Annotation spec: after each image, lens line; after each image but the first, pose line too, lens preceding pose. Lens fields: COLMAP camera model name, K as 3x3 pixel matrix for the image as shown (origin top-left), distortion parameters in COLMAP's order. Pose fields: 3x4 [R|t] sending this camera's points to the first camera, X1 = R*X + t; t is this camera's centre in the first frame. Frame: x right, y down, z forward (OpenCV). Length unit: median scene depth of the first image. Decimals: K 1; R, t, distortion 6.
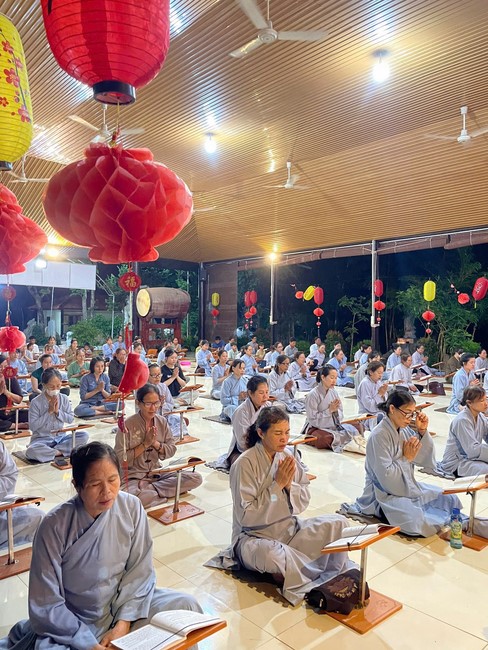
lens RADIAL K [[495.9, 0, 244.0], [0, 495.9, 325.0], [0, 0, 1]] dist [0.000106, -0.007531]
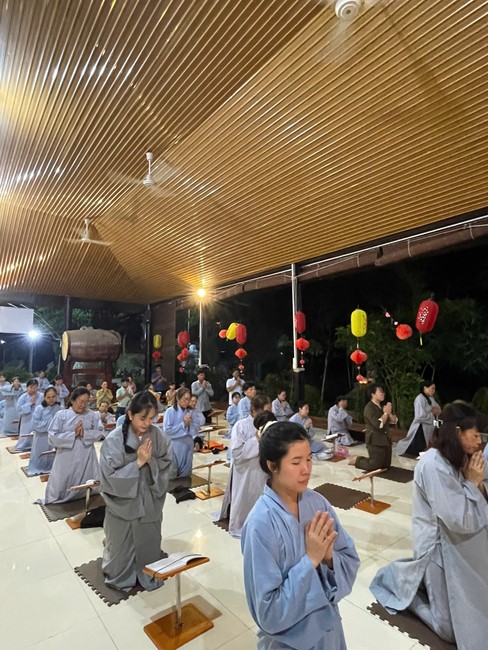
lens RADIAL K [[365.6, 0, 244.0], [0, 365.6, 325.0], [0, 0, 1]] dist [0.004499, 0.000259]
pose [[0.997108, -0.021257, -0.072966, 0.223084], [0.013910, 0.994915, -0.099757, -0.012948], [0.074716, 0.098454, 0.992333, 0.410515]]
